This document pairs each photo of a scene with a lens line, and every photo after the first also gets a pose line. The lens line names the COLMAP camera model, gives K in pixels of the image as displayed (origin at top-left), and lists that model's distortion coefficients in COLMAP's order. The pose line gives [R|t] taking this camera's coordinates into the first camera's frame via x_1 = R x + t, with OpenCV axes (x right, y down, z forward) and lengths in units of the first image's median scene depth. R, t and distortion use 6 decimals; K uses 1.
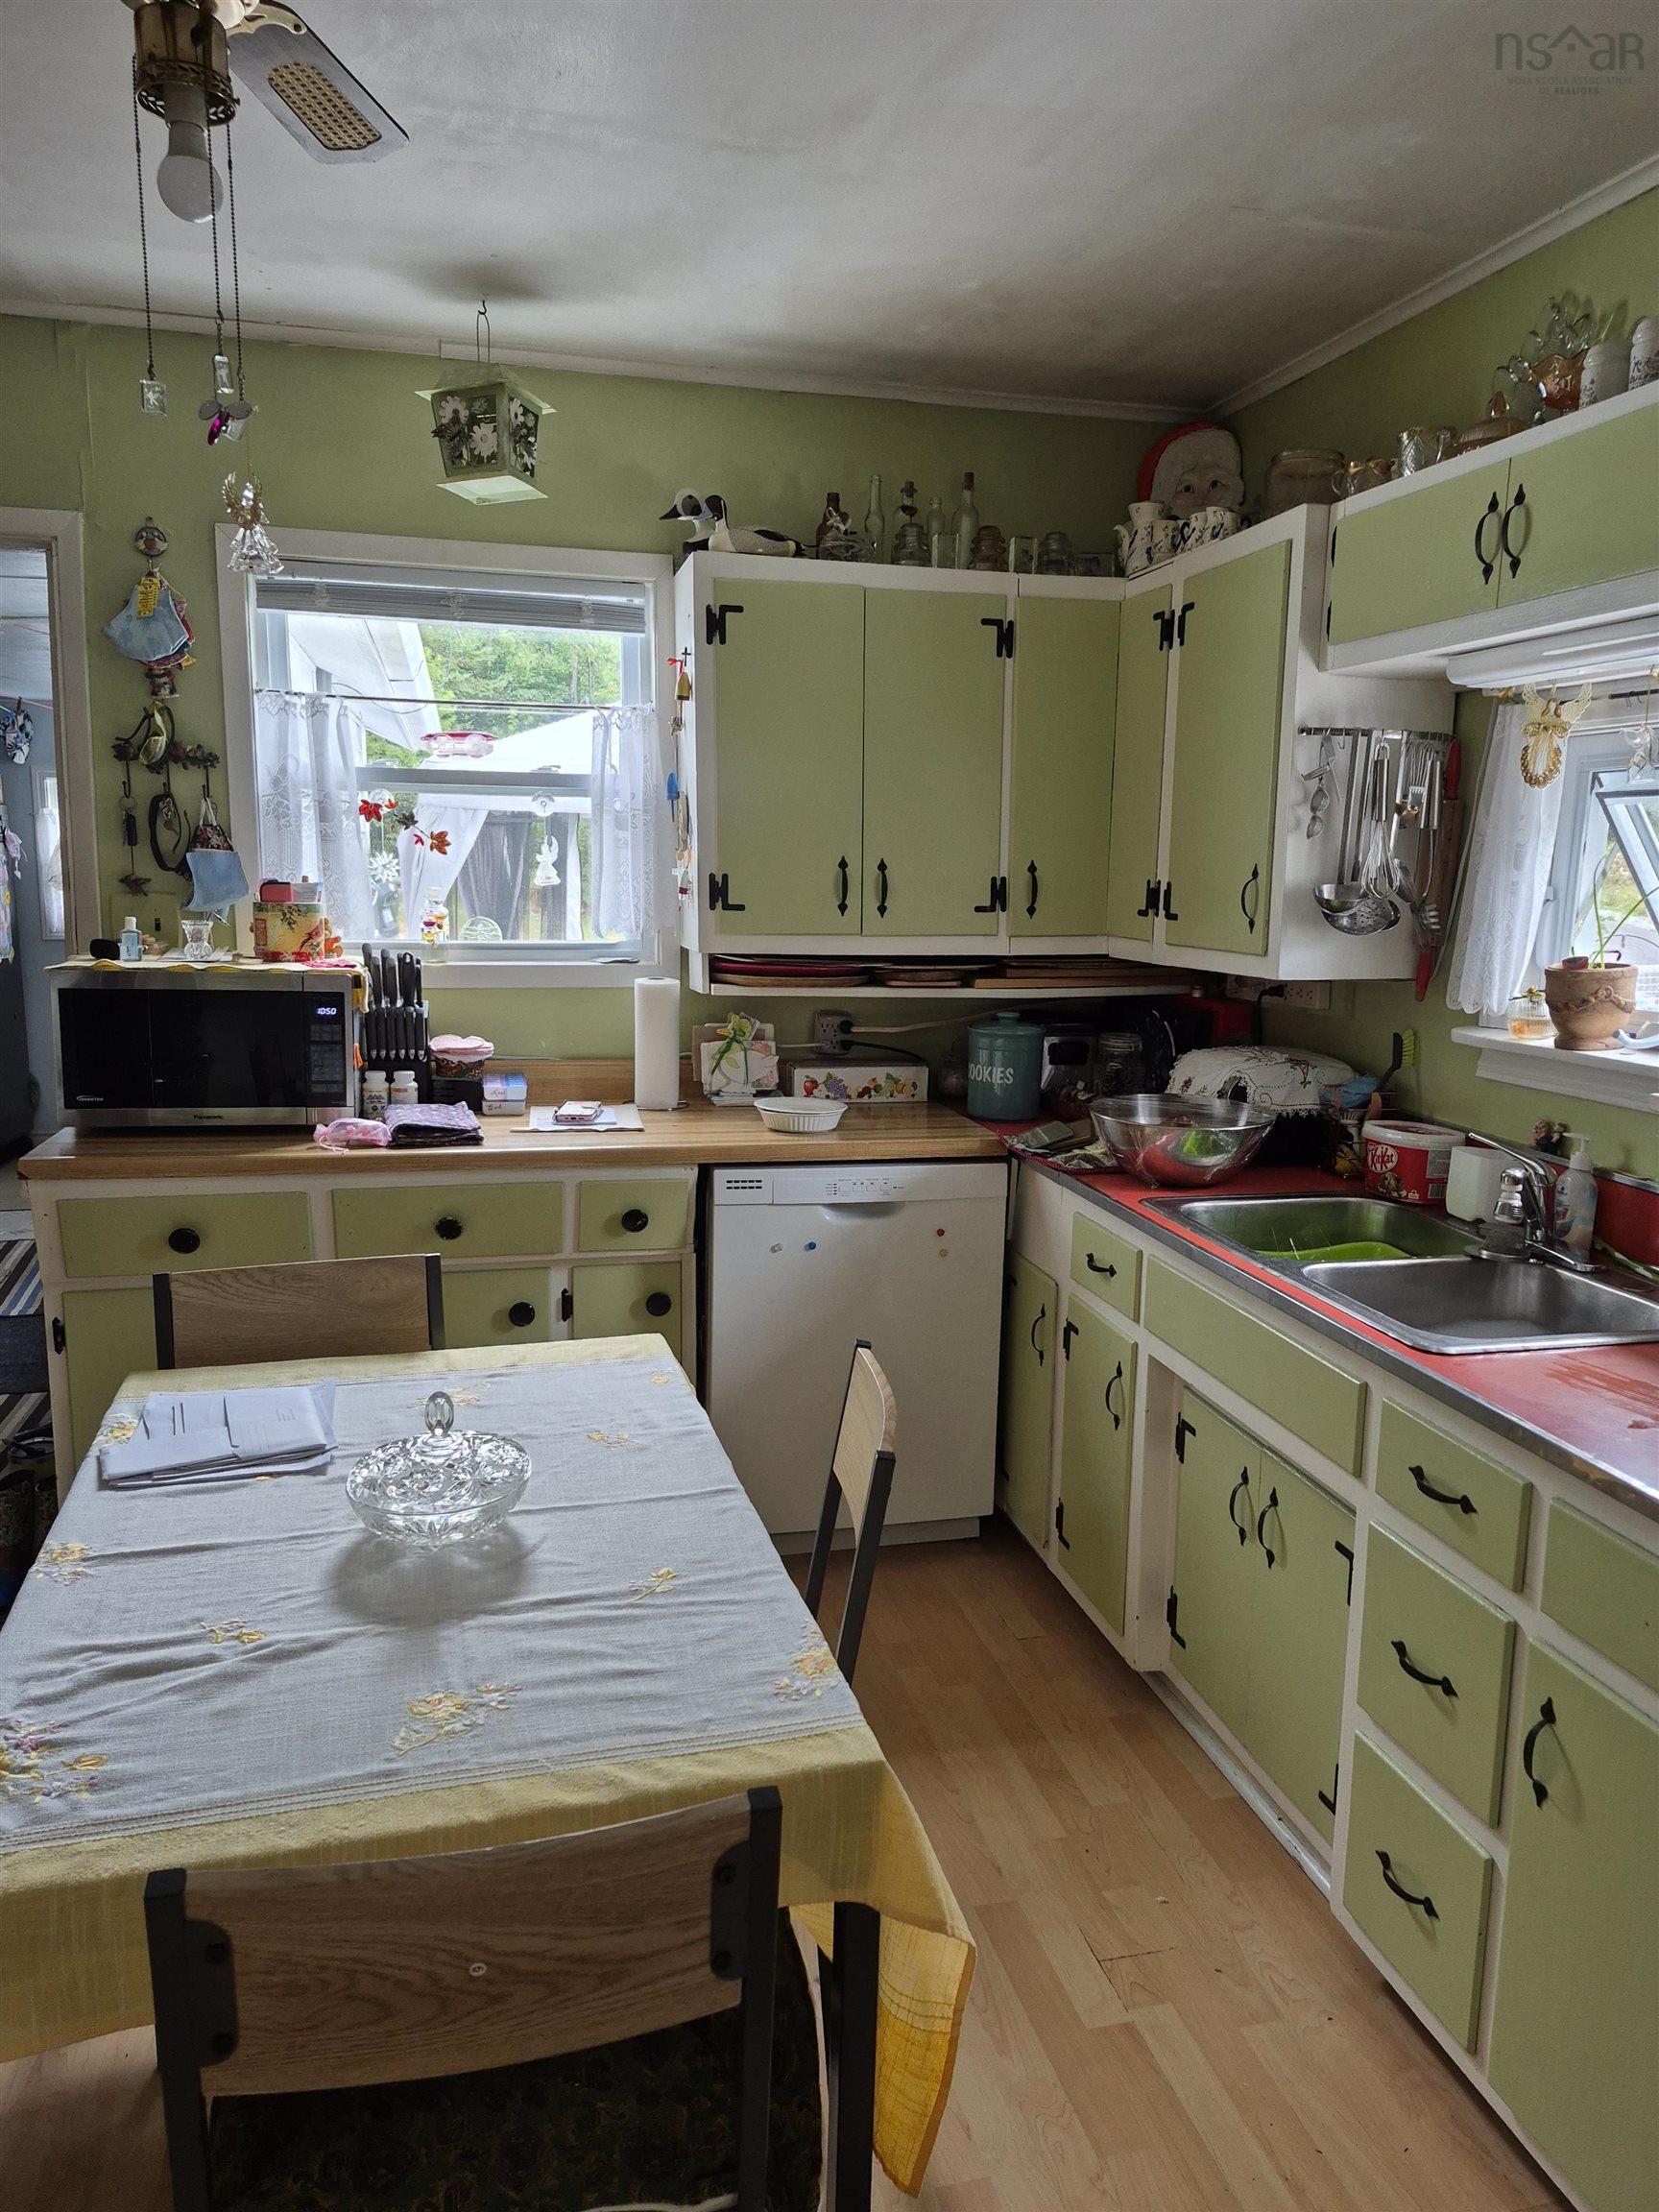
lens RADIAL K [[1532.7, 0, 837.3], [0, 1532.7, 1109.5], [0, 0, 1]] dist [0.093265, -0.110502]
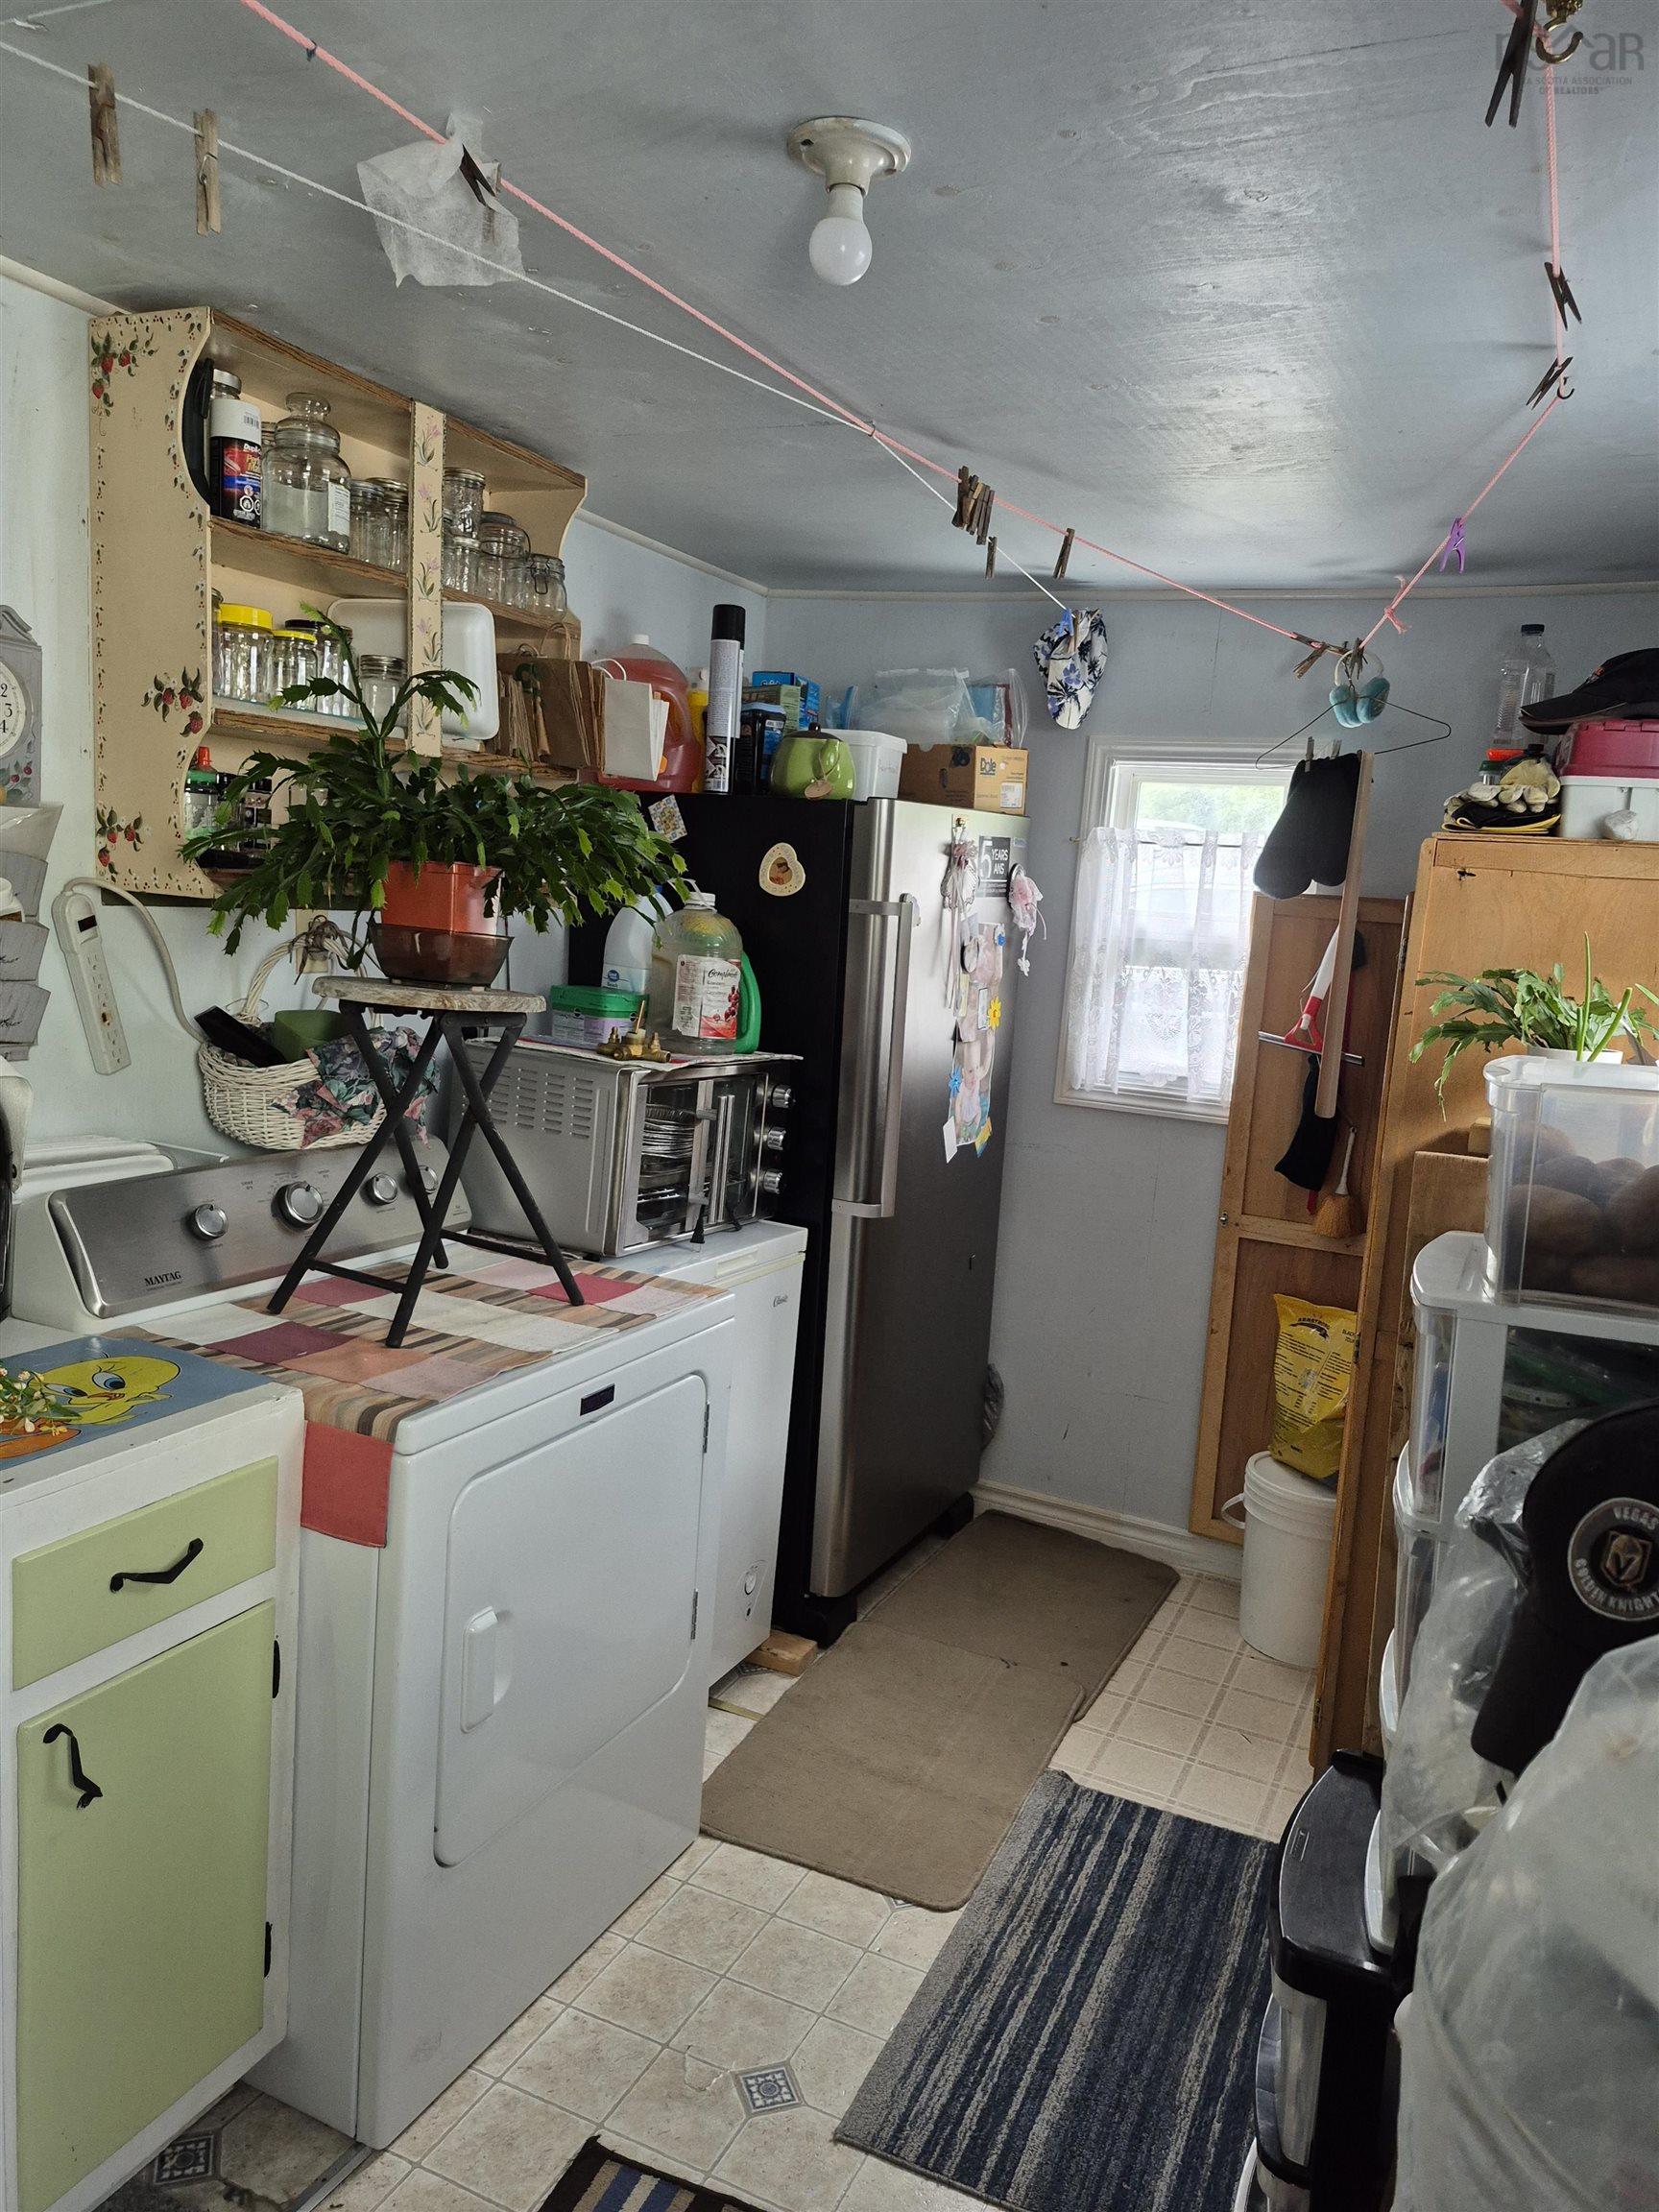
lens RADIAL K [[1532.7, 0, 840.7], [0, 1532.7, 1115.1], [0, 0, 1]] dist [0.093265, -0.110502]
pose [[0.786407, 0.127530, -0.604401, -0.287248], [-0.155382, 0.987835, 0.006263, -0.101410], [0.597847, 0.088987, 0.796656, 0.608853]]
